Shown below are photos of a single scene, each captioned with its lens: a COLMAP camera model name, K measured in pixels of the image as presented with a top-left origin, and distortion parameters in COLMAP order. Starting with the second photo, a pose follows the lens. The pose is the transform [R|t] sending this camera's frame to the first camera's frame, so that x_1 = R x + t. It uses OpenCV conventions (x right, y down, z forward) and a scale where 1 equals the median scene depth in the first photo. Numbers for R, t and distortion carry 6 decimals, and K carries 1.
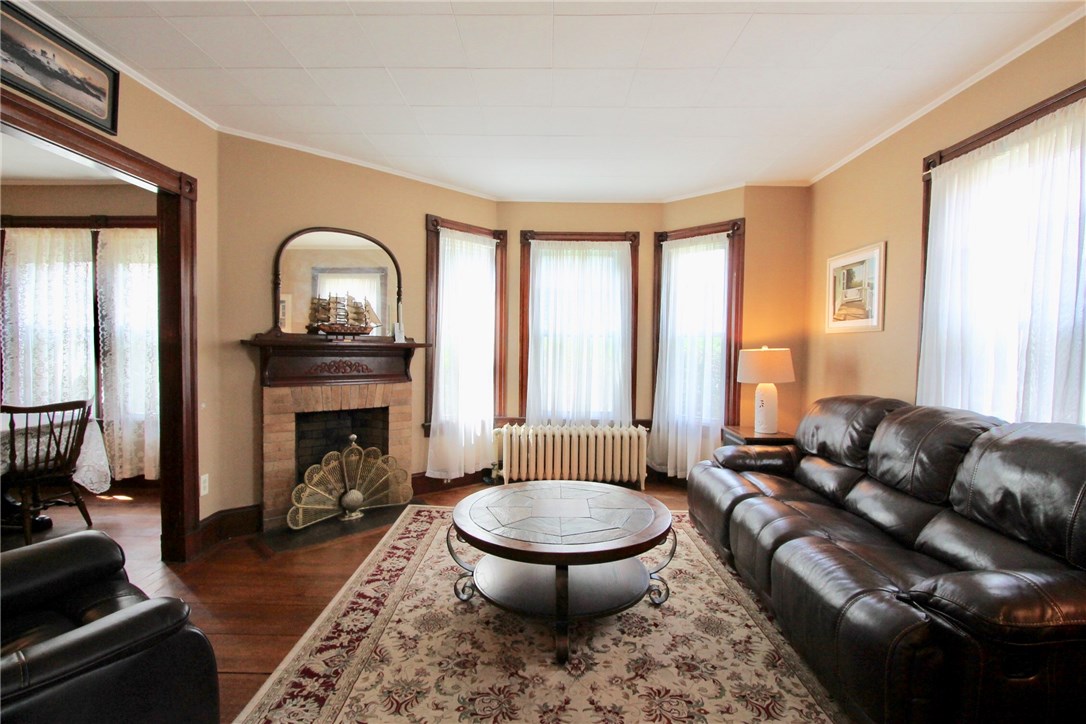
lens RADIAL K [[511.0, 0, 538.0], [0, 511.0, 365.4], [0, 0, 1]] dist [-0.014530, -0.000386]
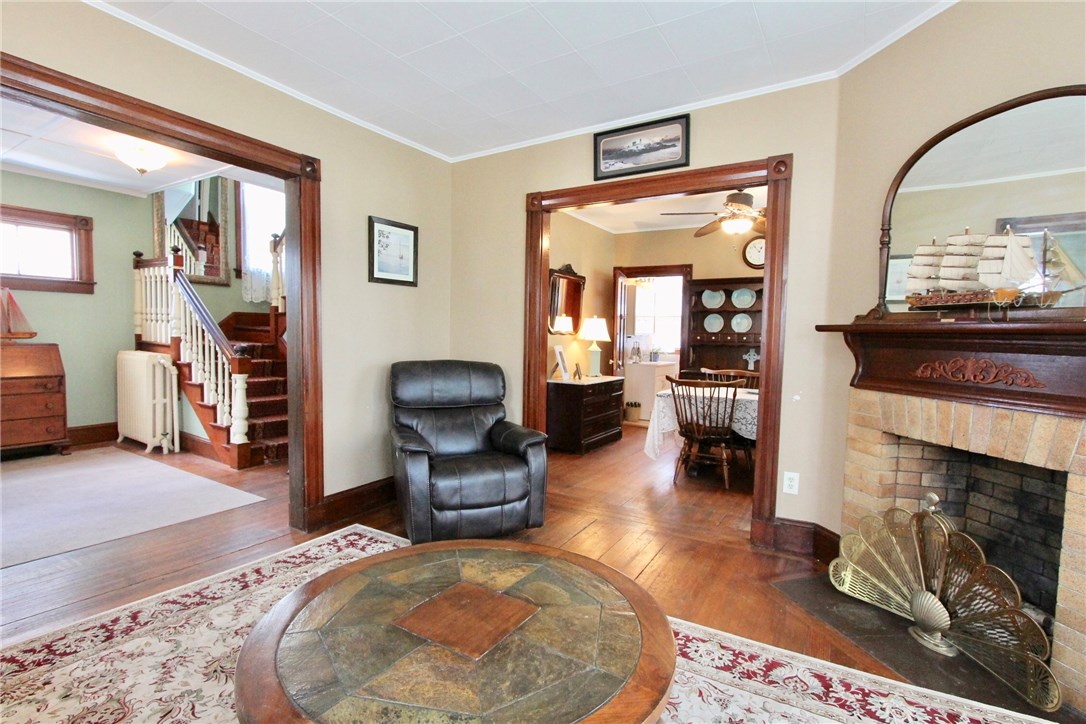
lens RADIAL K [[511.0, 0, 538.0], [0, 511.0, 365.4], [0, 0, 1]] dist [-0.014530, -0.000386]
pose [[-0.505673, 0.032097, -0.862128, 0.343403], [-0.053105, 0.996255, 0.068239, -0.016301], [0.861089, 0.080290, -0.502075, 0.984223]]
